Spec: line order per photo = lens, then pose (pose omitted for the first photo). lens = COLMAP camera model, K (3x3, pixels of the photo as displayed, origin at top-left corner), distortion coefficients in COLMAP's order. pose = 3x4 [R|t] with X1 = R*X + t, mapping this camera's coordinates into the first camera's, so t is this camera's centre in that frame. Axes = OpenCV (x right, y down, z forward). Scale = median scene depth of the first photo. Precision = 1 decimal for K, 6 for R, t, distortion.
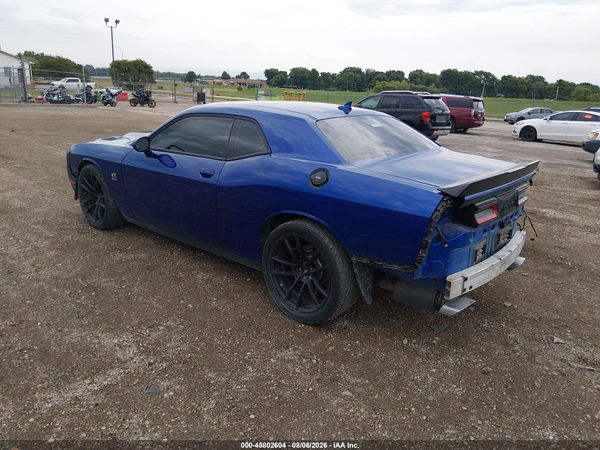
lens RADIAL K [[452.0, 0, 300.5], [0, 452.0, 224.7], [0, 0, 1]] dist [0.059763, -0.092534]
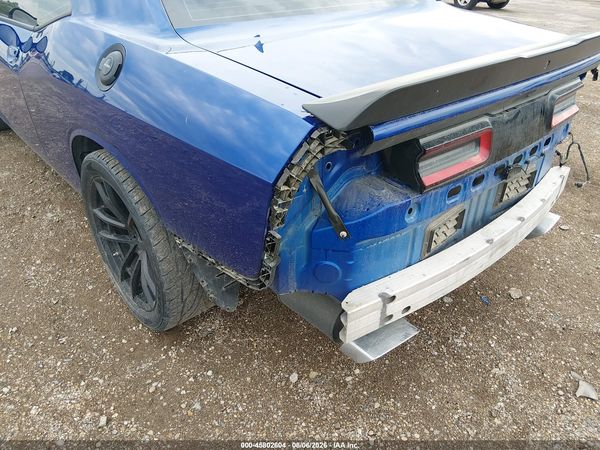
lens RADIAL K [[452.0, 0, 301.2], [0, 452.0, 224.1], [0, 0, 1]] dist [0.059763, -0.092534]
pose [[0.992052, 0.045633, -0.117261, 0.292416], [-0.014427, 0.967026, 0.254269, -0.066348], [0.124997, -0.250556, 0.959999, 0.505225]]
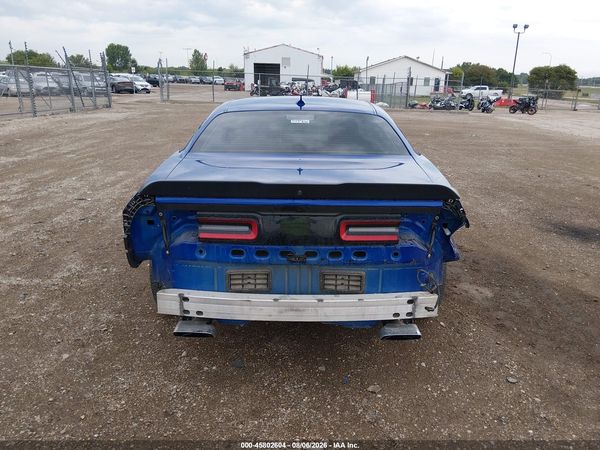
lens RADIAL K [[452.0, 0, 303.0], [0, 452.0, 229.2], [0, 0, 1]] dist [0.059763, -0.092534]
pose [[0.663312, 0.202520, -0.720419, 0.981695], [-0.208153, 0.974625, 0.082329, -0.108648], [0.718812, 0.095347, 0.688635, 0.513590]]
